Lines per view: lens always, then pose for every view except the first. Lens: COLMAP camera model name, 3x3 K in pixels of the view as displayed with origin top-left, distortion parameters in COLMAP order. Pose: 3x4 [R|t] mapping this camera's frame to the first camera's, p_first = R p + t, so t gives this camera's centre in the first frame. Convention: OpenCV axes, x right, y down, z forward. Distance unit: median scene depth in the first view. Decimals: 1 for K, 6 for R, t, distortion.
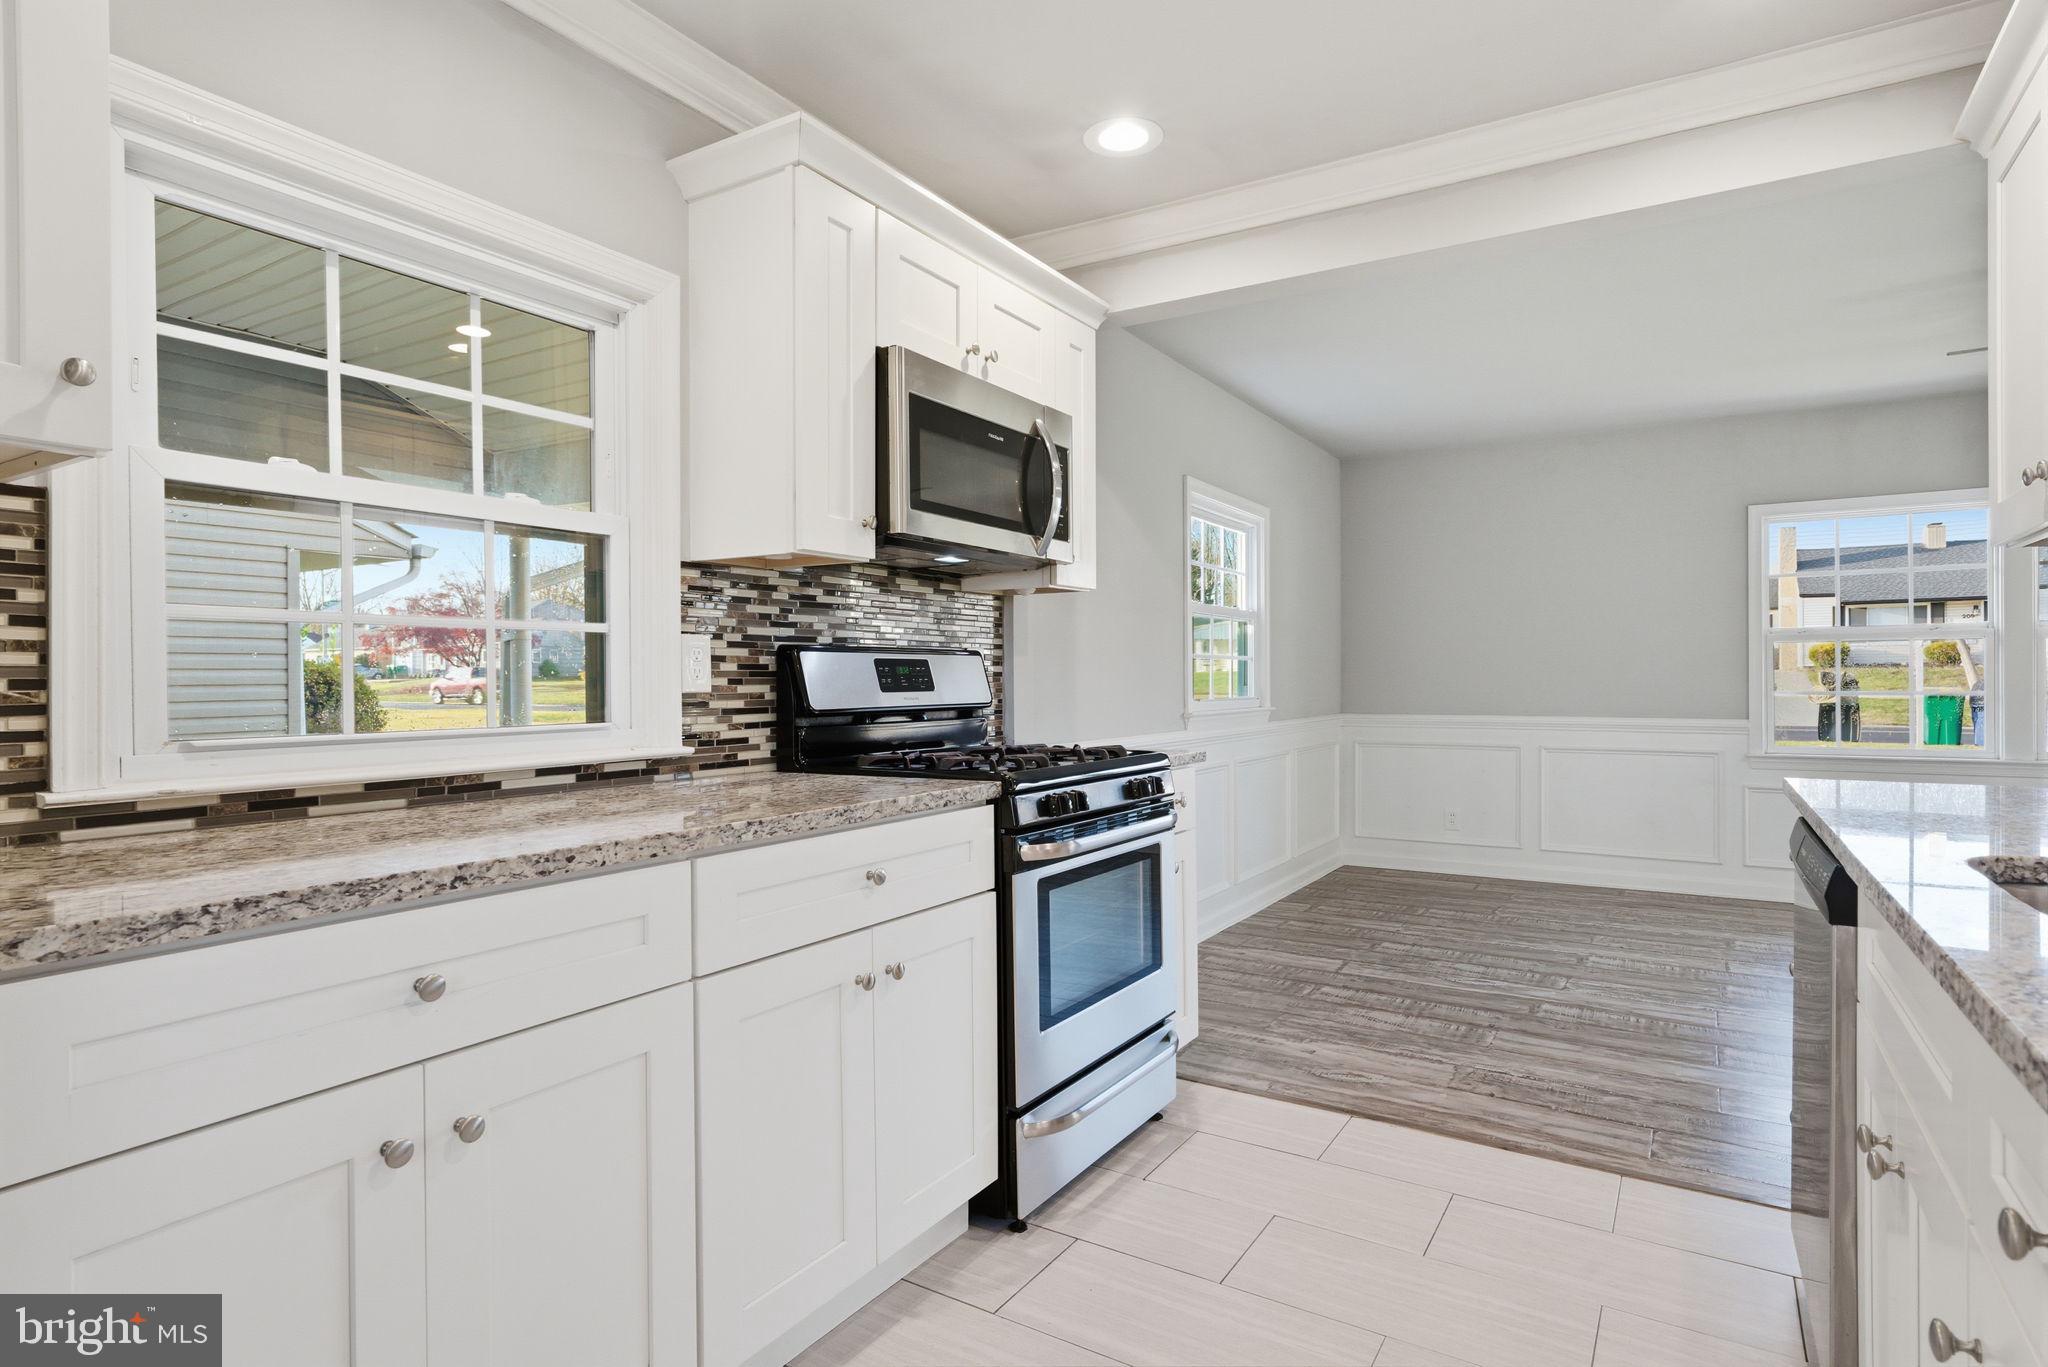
lens RADIAL K [[1081.7, 0, 1024.0], [0, 1081.7, 683.5], [0, 0, 1]] dist [-0.001342, 0.001573]
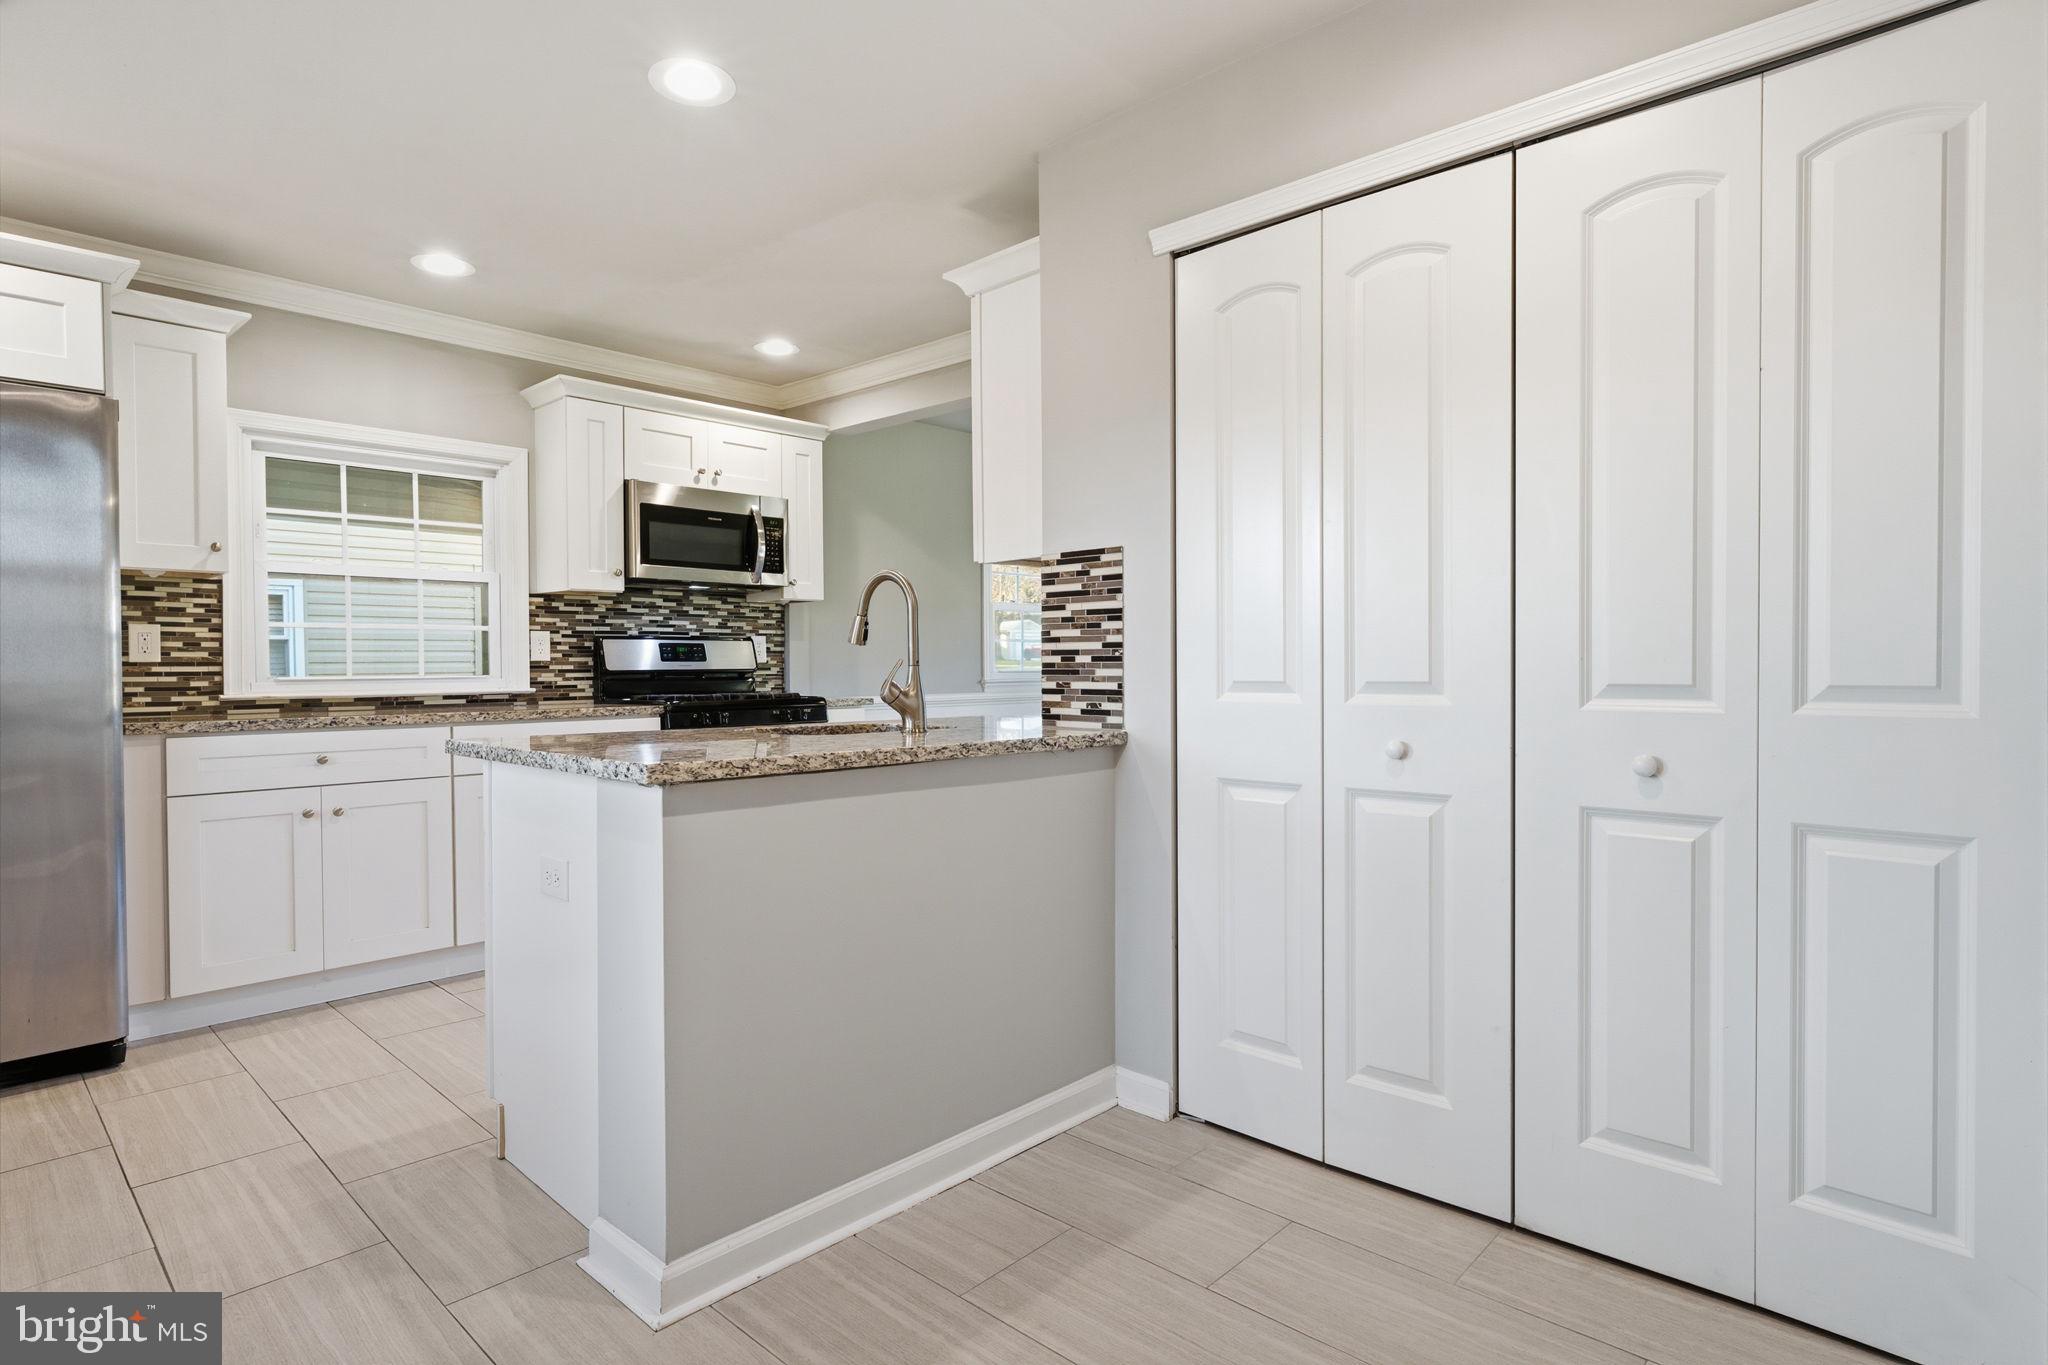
lens RADIAL K [[1049.0, 0, 1024.0], [0, 1049.0, 682.5], [0, 0, 1]] dist [-0.005180, 0.000278]
pose [[0.981803, 0.004736, -0.189842, 0.884710], [-0.001706, 0.999869, 0.016122, 0.015044], [0.189894, -0.015505, 0.981682, -0.669104]]
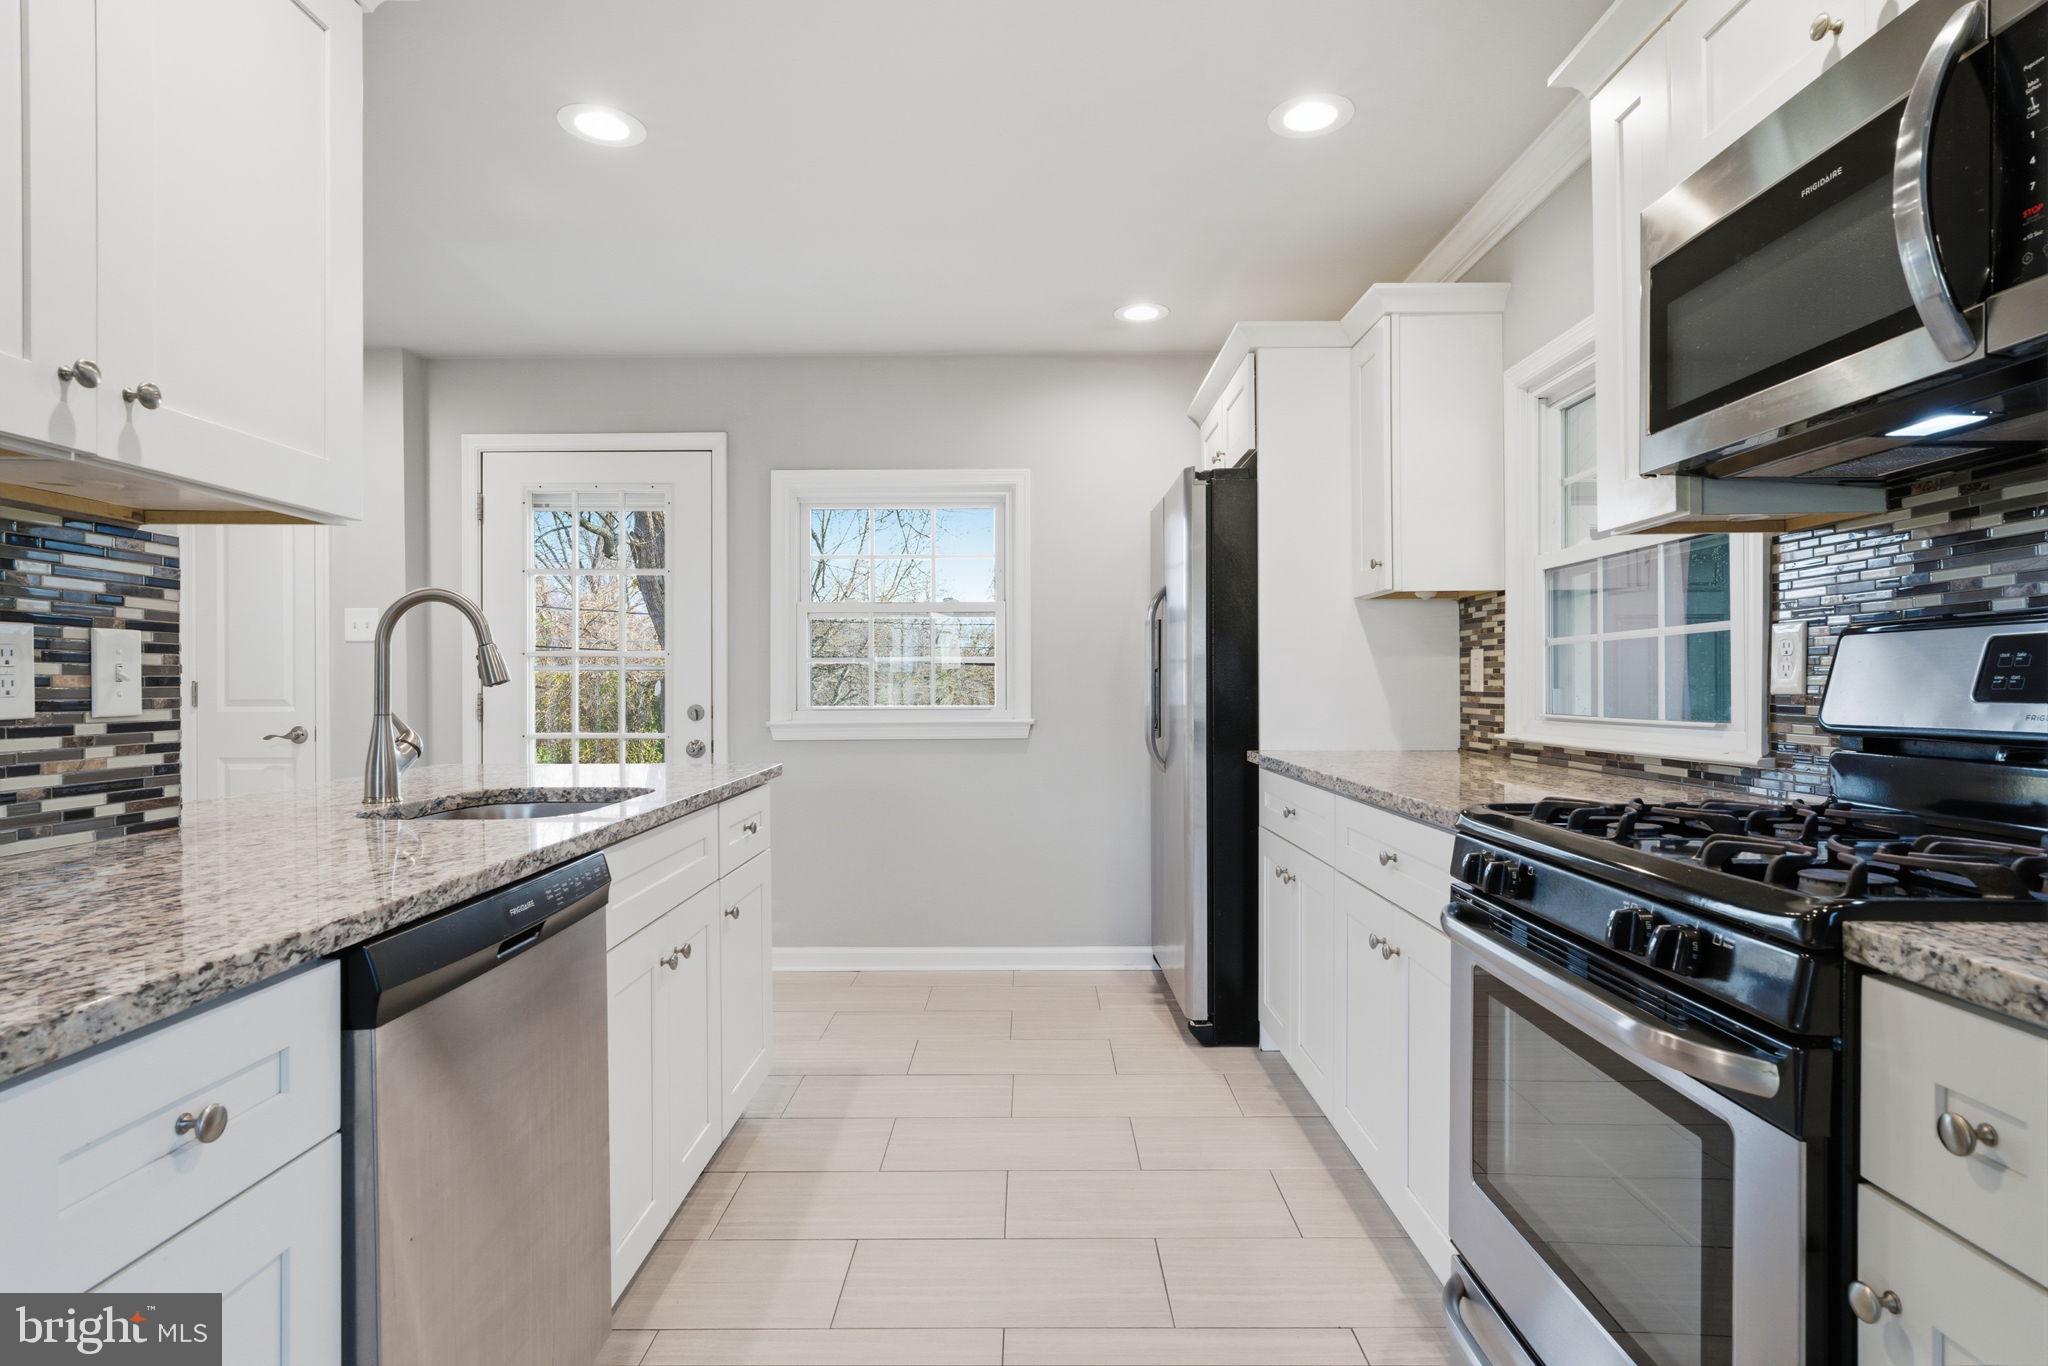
lens RADIAL K [[1081.7, 0, 1024.0], [0, 1081.7, 683.0], [0, 0, 1]] dist [-0.001342, 0.001573]
pose [[-0.850484, 0.009489, -0.525915, 0.590467], [0.009460, 0.999951, 0.002742, -0.007486], [0.525916, -0.002643, -0.850533, 1.345968]]
